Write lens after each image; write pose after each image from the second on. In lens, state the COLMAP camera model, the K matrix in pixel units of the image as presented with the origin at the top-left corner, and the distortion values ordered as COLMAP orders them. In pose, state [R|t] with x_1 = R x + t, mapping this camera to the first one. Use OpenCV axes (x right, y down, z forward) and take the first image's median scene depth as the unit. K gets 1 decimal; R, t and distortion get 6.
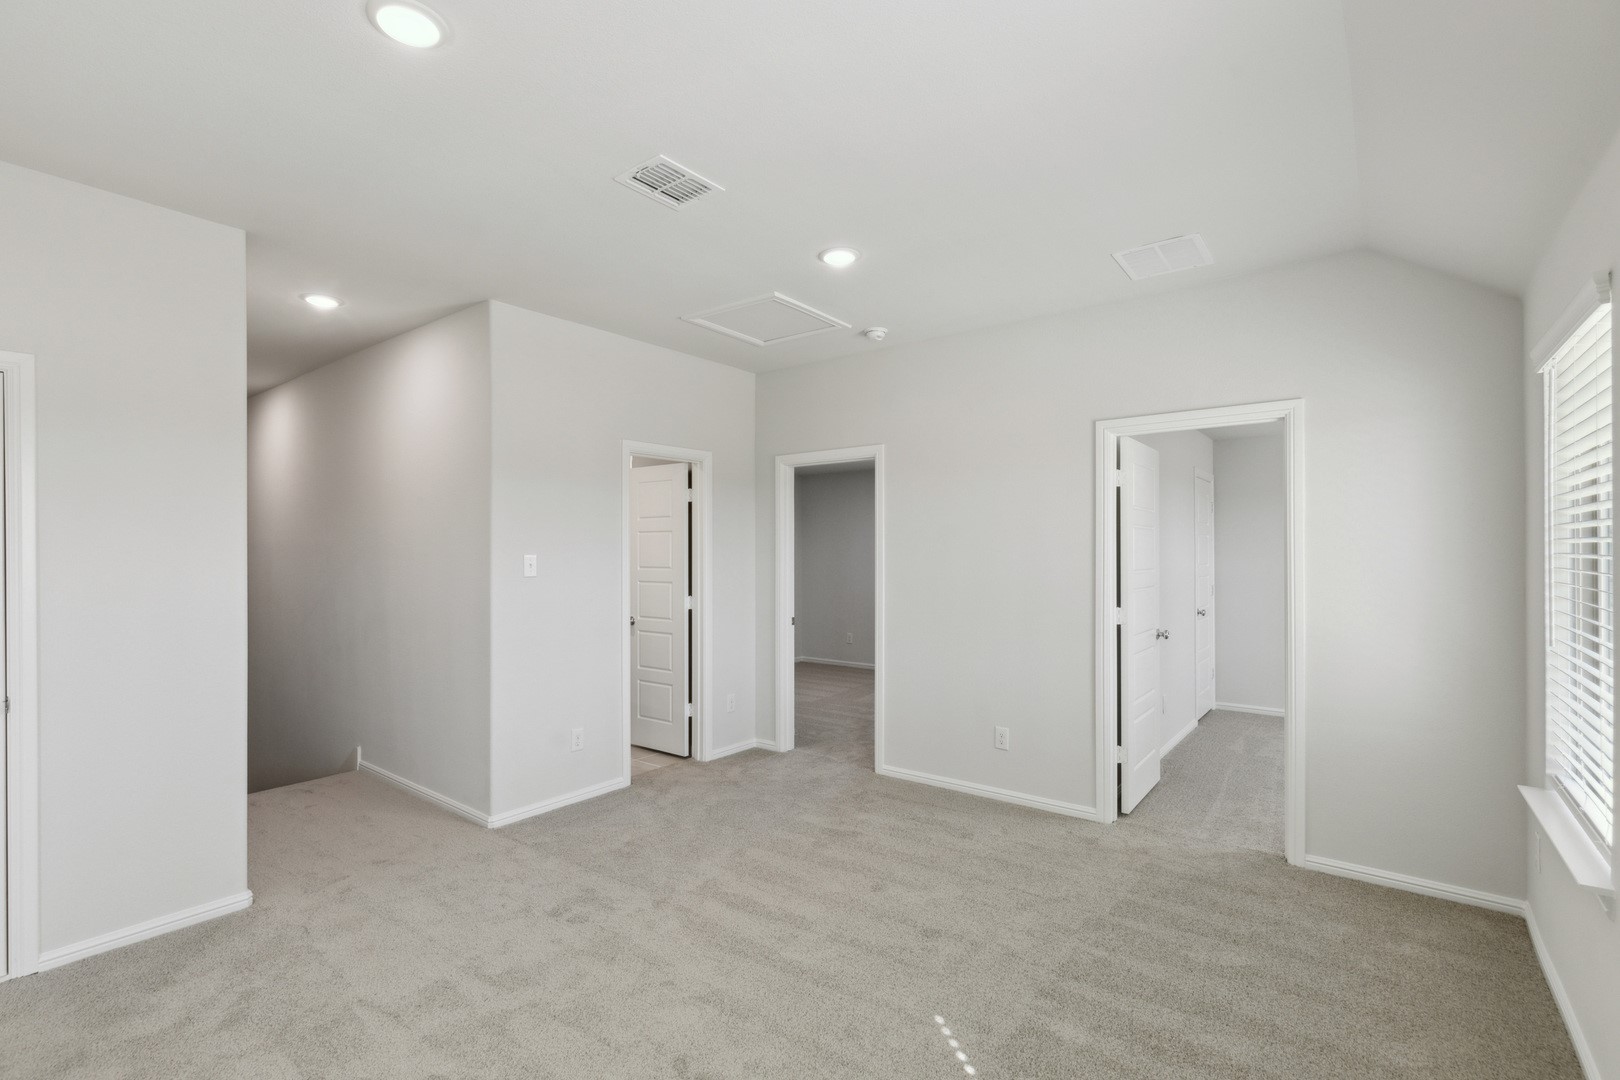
lens RADIAL K [[741.8, 0, 793.0], [0, 741.8, 544.3], [0, 0, 1]] dist [0.014209, -0.000922]
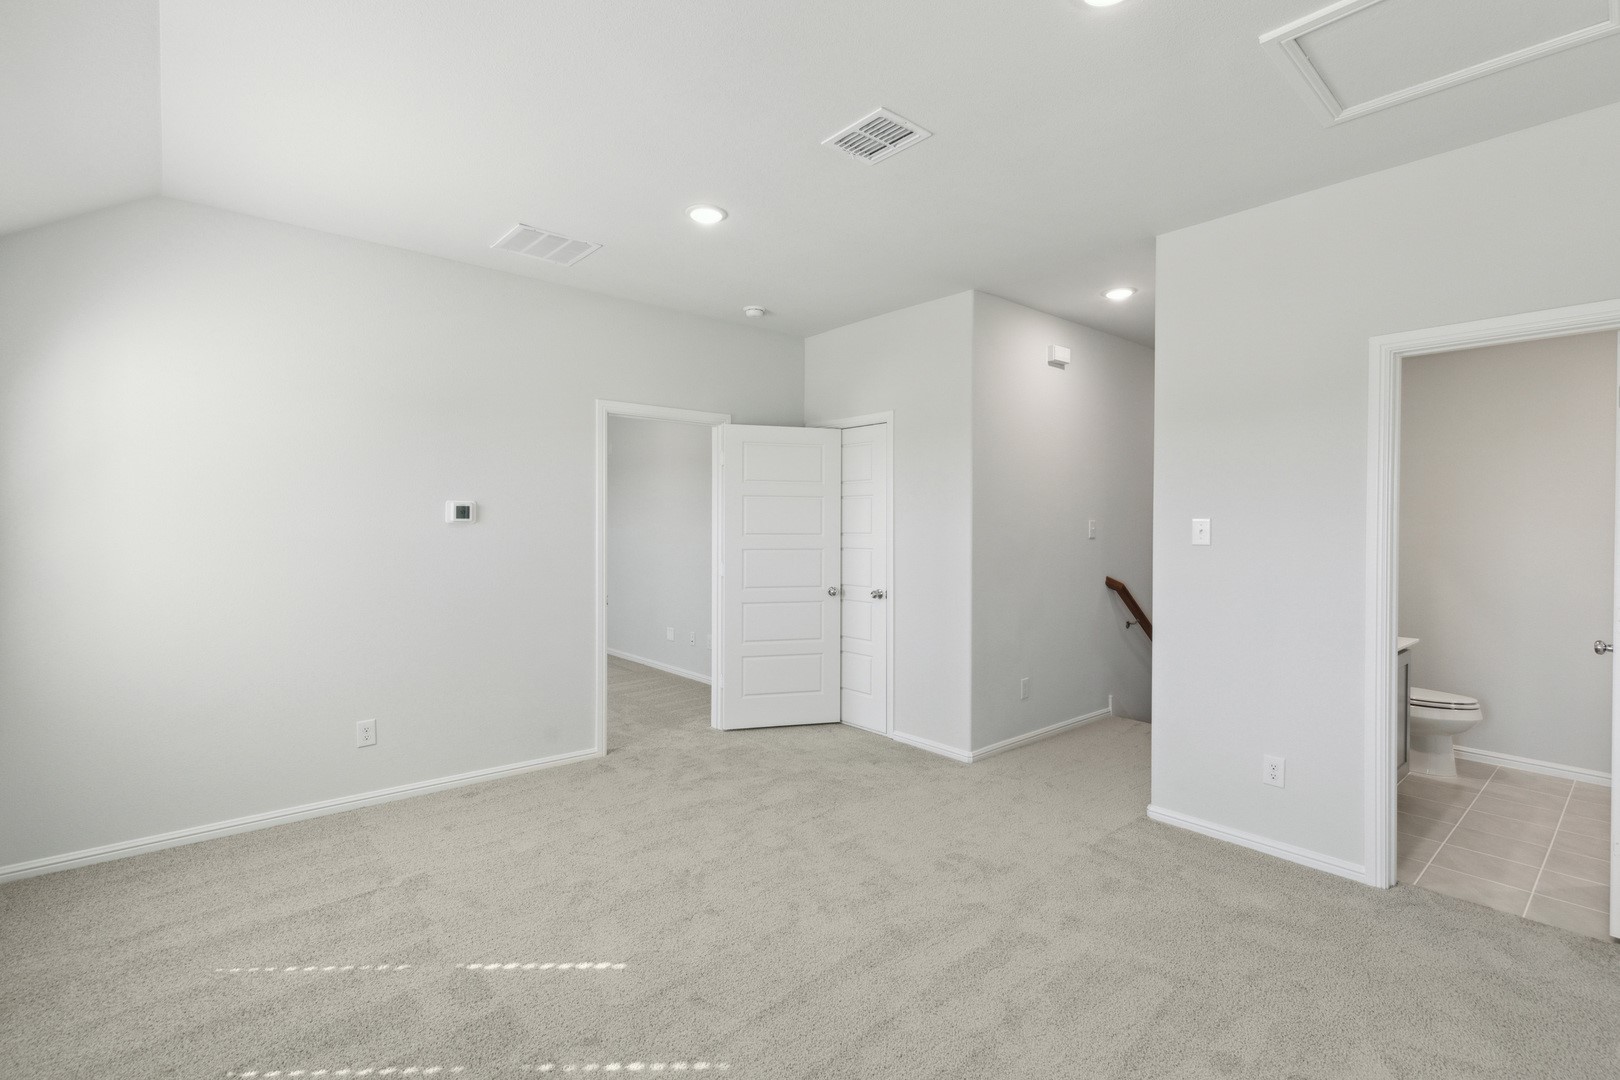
lens RADIAL K [[741.8, 0, 792.4], [0, 741.8, 535.8], [0, 0, 1]] dist [0.014209, -0.000922]
pose [[-0.183571, 0.025973, -0.982663, 0.700874], [0.003546, 0.999662, 0.025760, 0.013121], [0.983000, 0.001245, -0.183601, 0.906050]]
